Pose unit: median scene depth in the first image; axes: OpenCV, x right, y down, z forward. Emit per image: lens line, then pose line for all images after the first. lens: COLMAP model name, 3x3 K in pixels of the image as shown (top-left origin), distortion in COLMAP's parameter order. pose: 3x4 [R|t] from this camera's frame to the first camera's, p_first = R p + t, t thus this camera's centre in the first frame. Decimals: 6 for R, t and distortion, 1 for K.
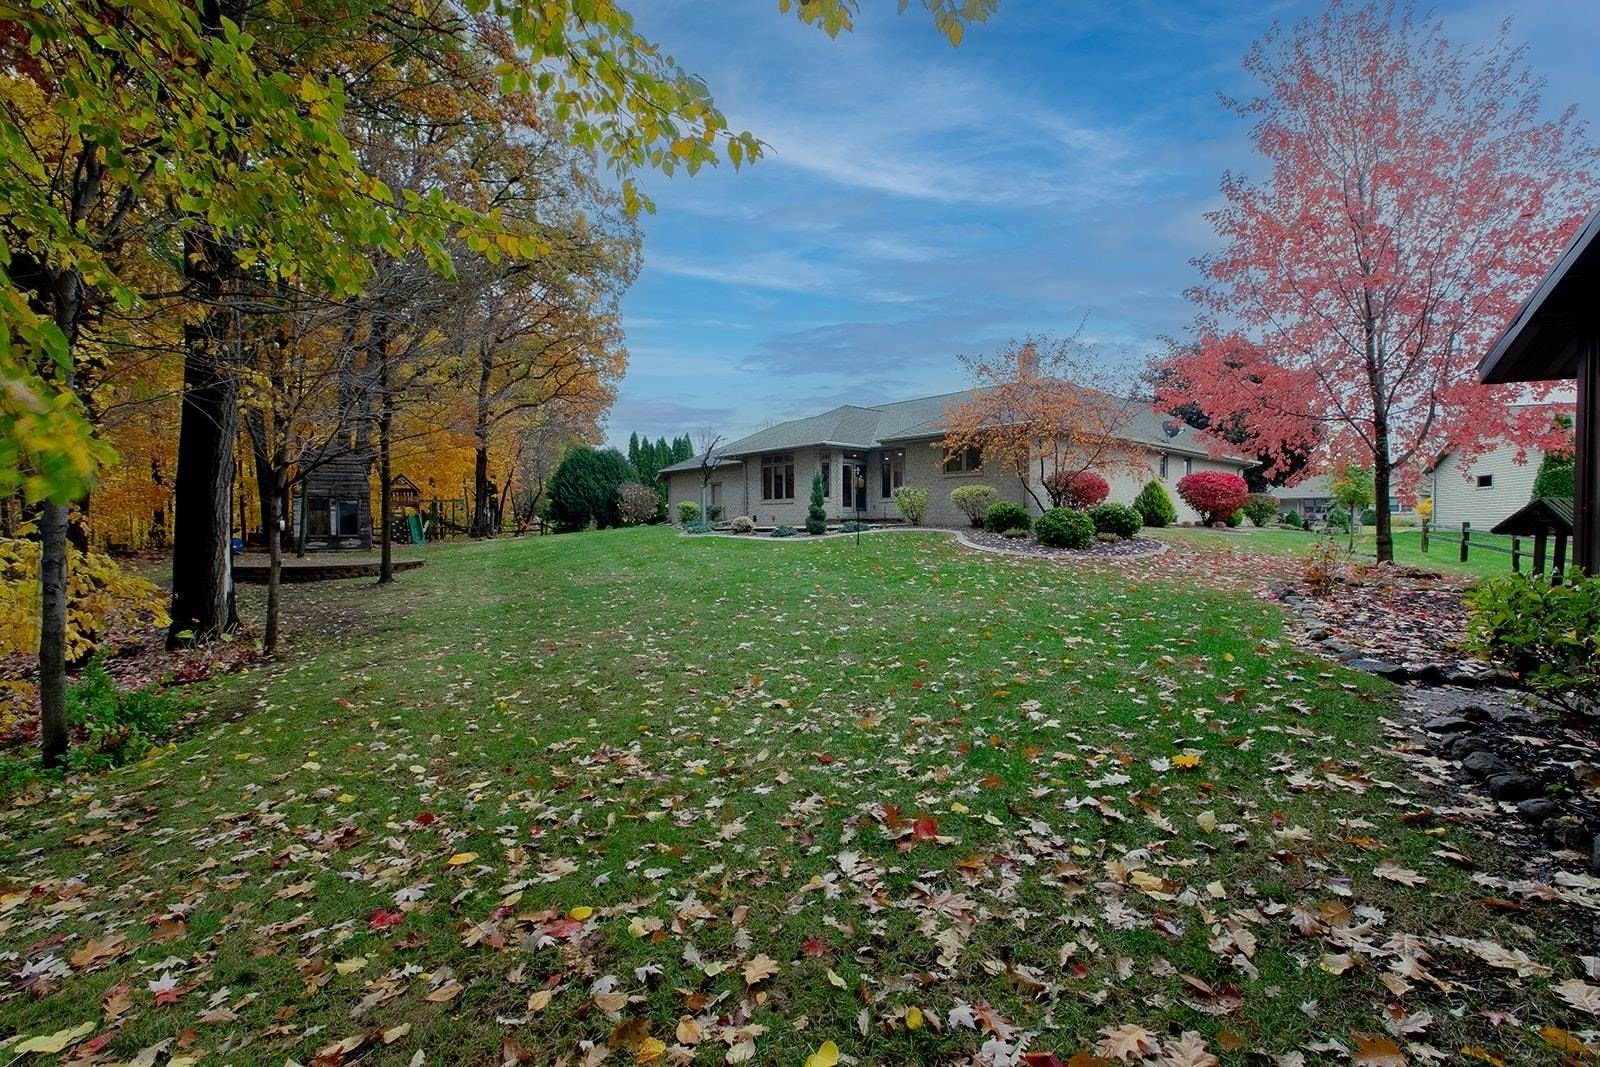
lens RADIAL K [[764.8, 0, 805.8], [0, 764.8, 516.7], [0, 0, 1]] dist [-0.000264, 0.000171]
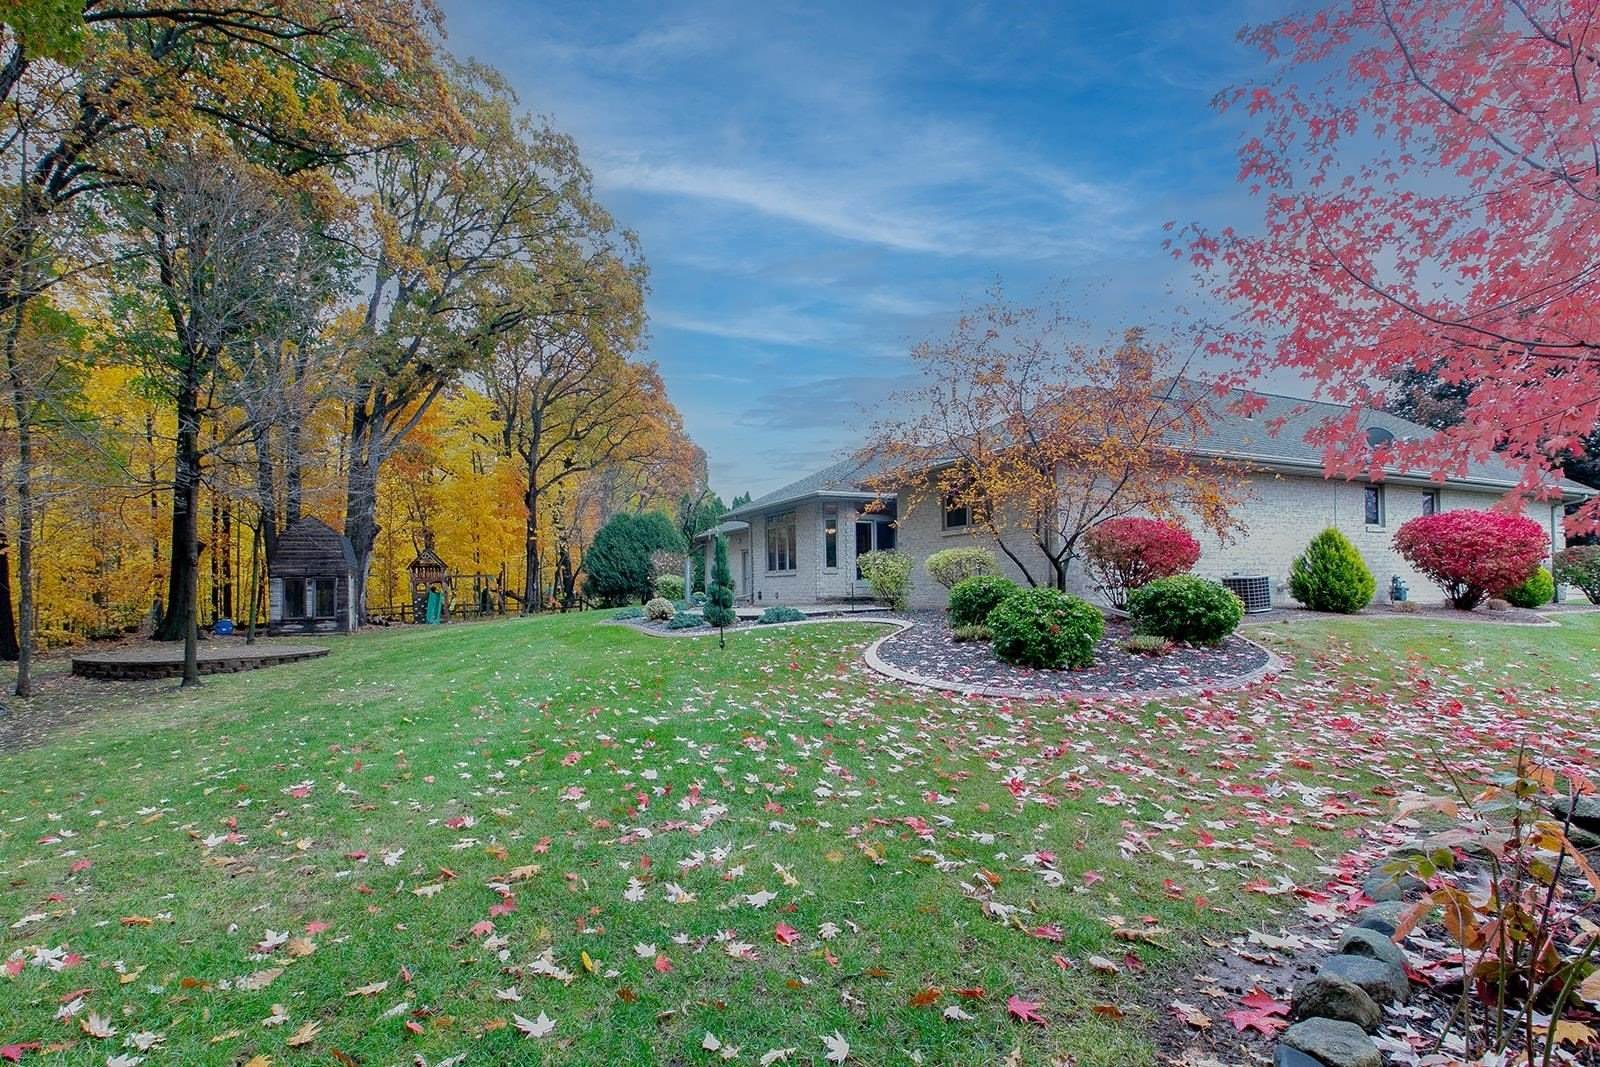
lens RADIAL K [[778.7, 0, 800.9], [0, 778.7, 581.4], [0, 0, 1]] dist [-0.001974, -0.000254]
pose [[0.948593, -0.010183, -0.316335, 0.243947], [0.011000, 0.999939, 0.000796, -0.013354], [0.316308, -0.004235, 0.948647, 0.303904]]
